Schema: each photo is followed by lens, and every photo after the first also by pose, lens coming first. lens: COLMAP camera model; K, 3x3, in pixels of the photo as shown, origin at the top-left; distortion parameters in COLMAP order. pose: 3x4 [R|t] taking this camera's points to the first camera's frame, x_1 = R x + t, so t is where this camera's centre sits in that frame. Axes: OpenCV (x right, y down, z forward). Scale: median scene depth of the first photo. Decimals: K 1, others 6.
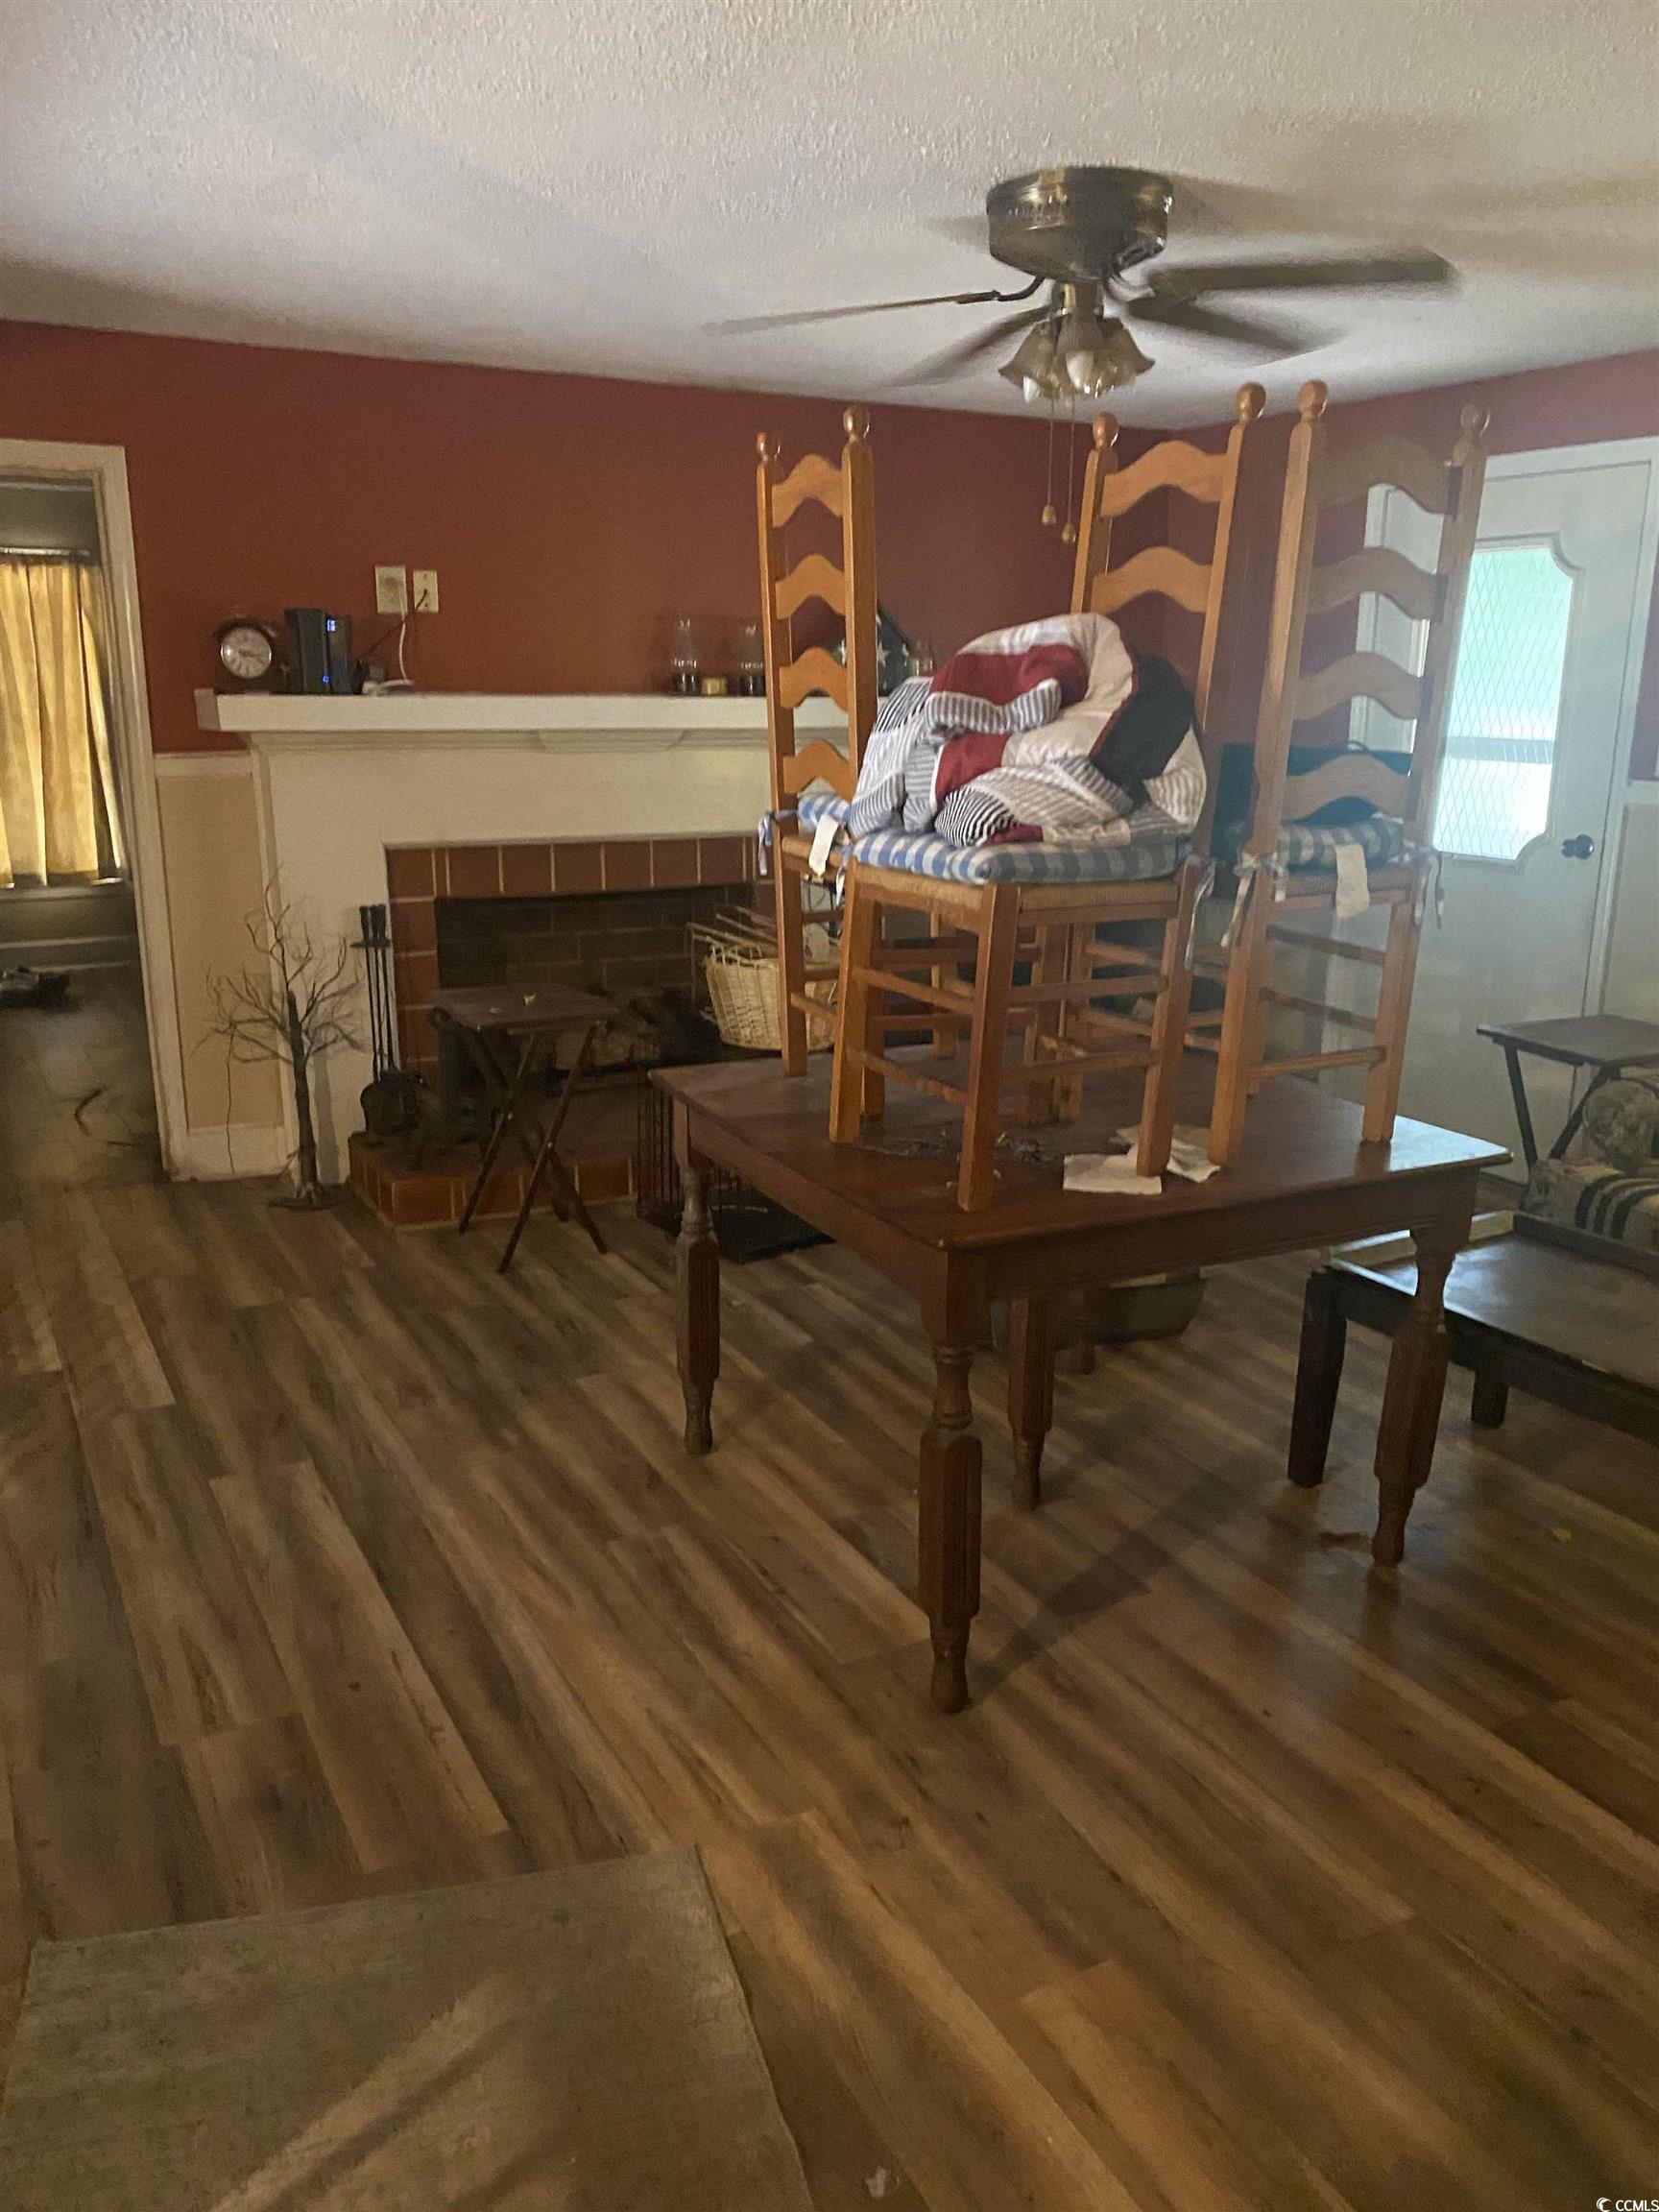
lens RADIAL K [[1731.3, 0, 829.5], [0, 1731.3, 1106.0], [0, 0, 1]] dist [0.040177, 0.000122]
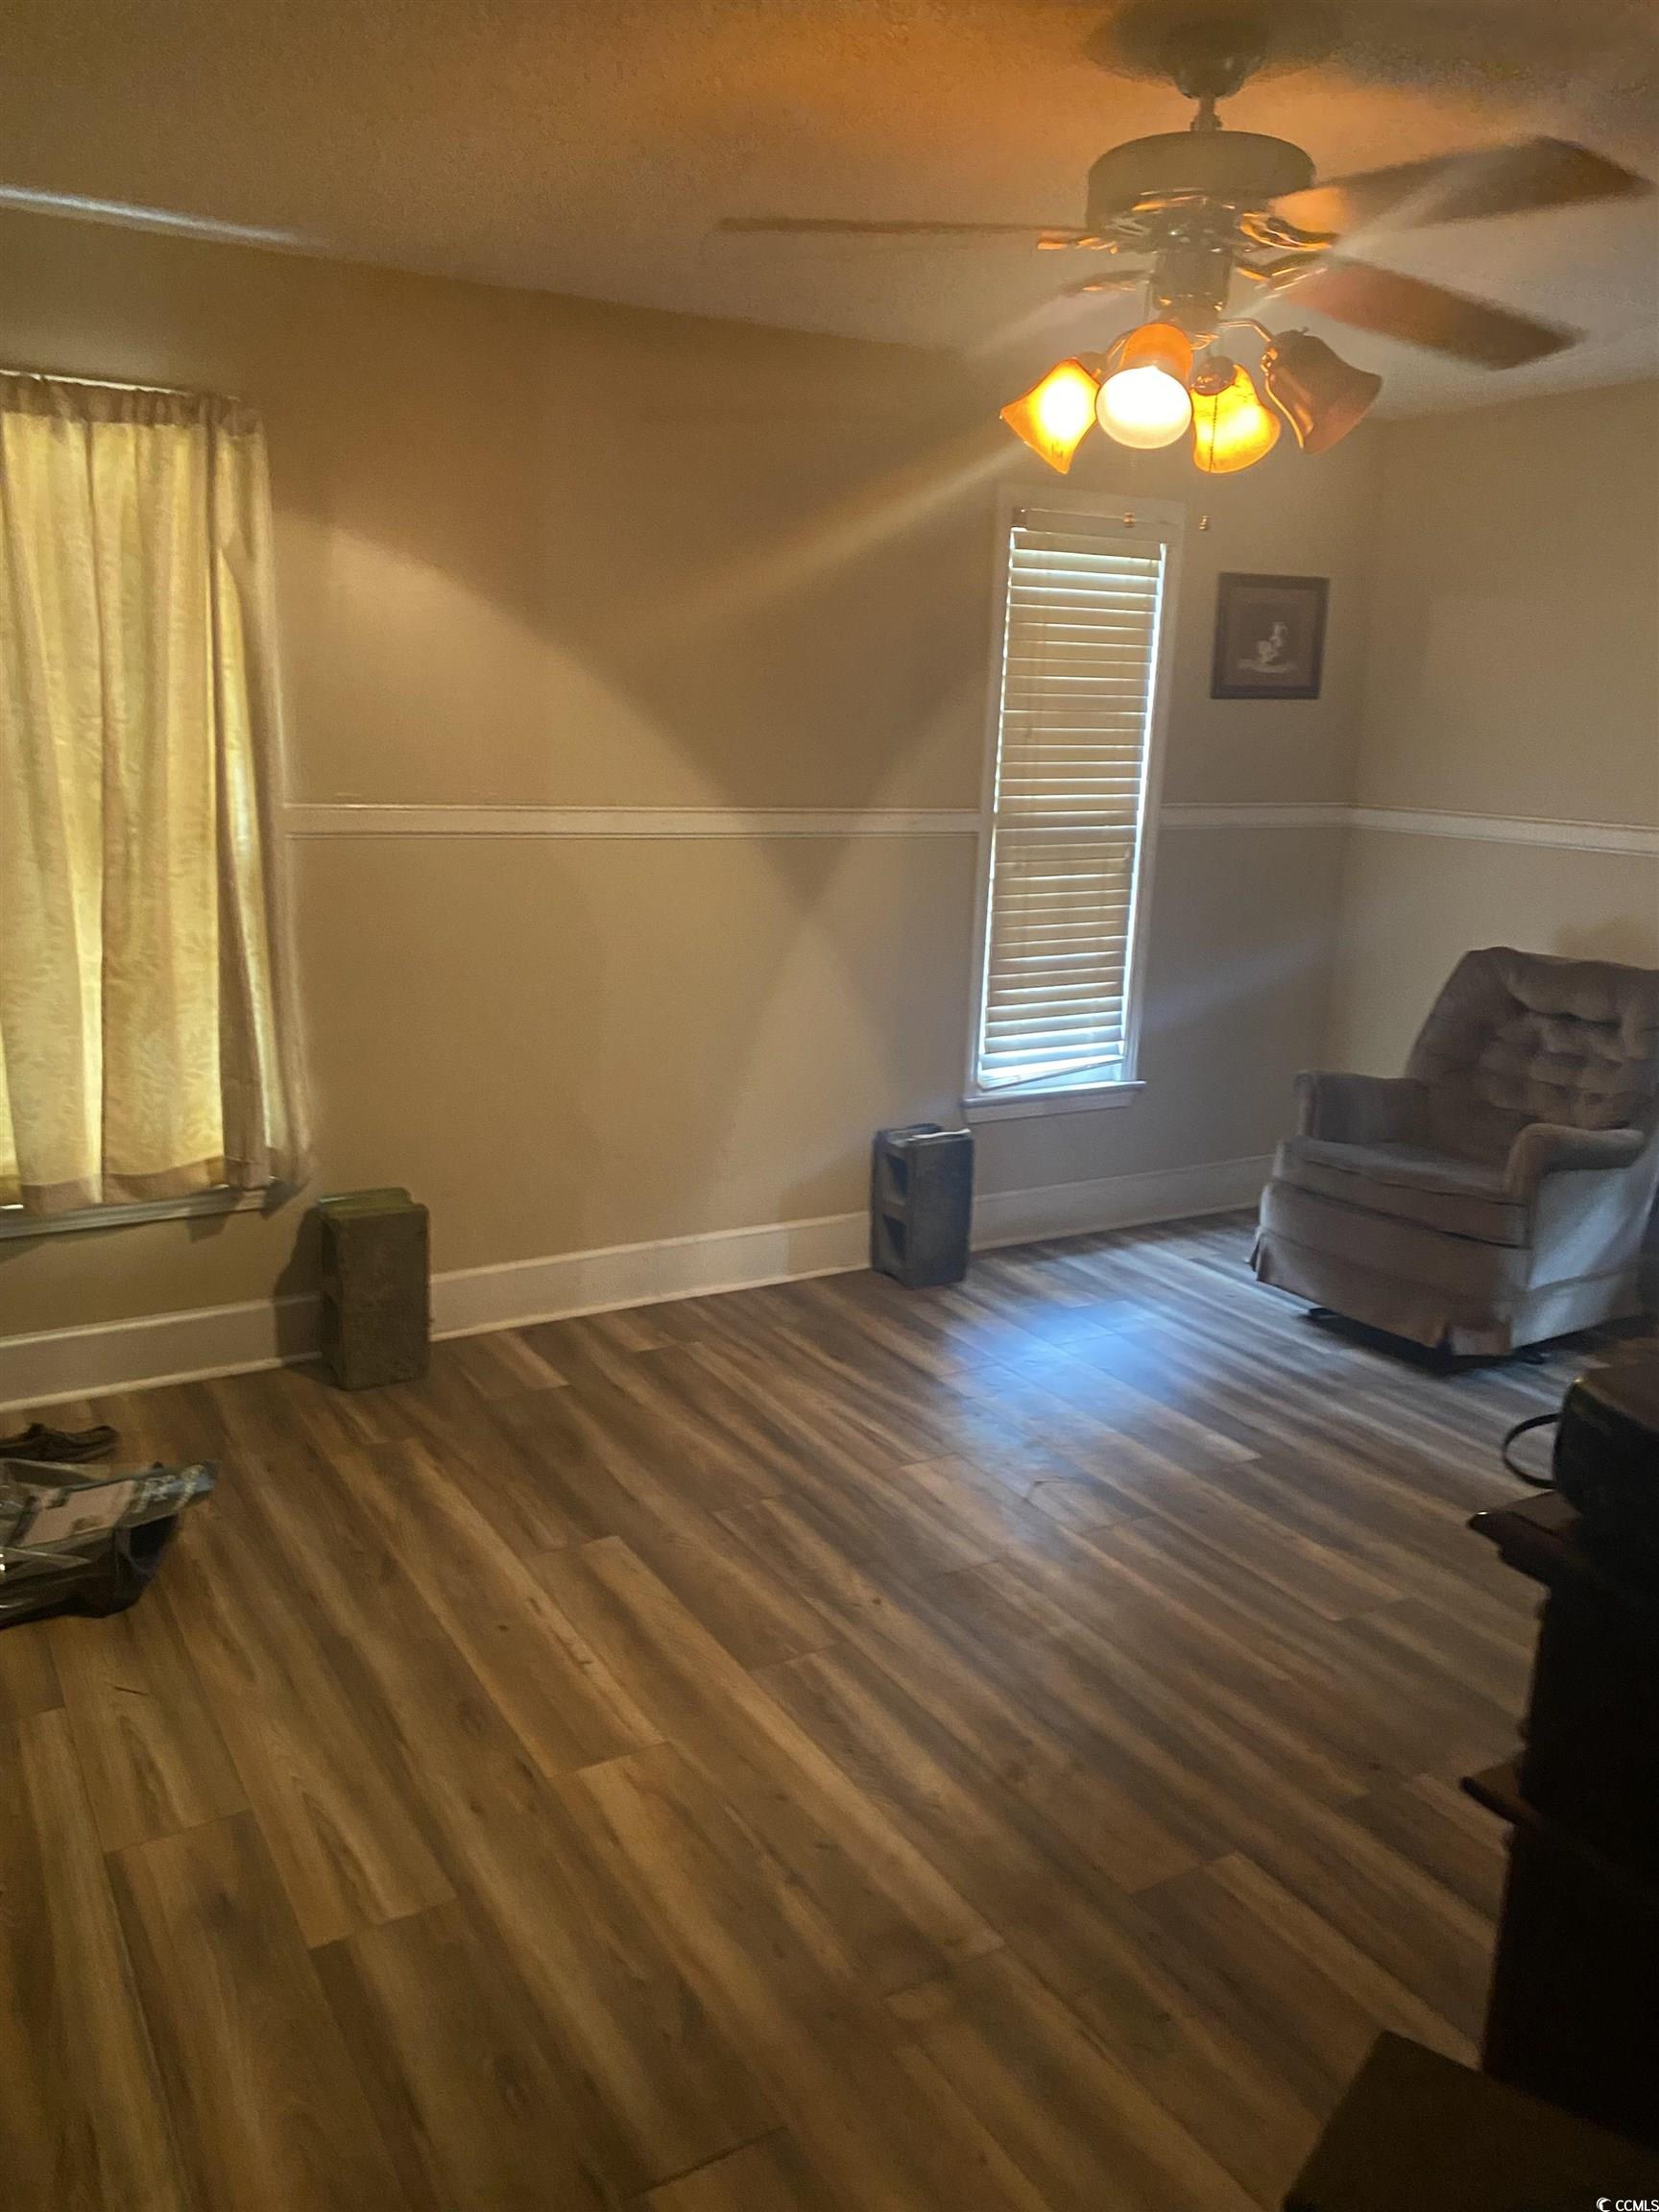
lens RADIAL K [[1692.3, 0, 829.5], [0, 1692.3, 1106.0], [0, 0, 1]] dist [-0.000946, -0.000885]
pose [[0.998743, -0.003542, 0.050009, -0.294672], [0.004179, 0.999911, -0.012643, -0.143107], [-0.049959, 0.012836, 0.998669, 0.584276]]
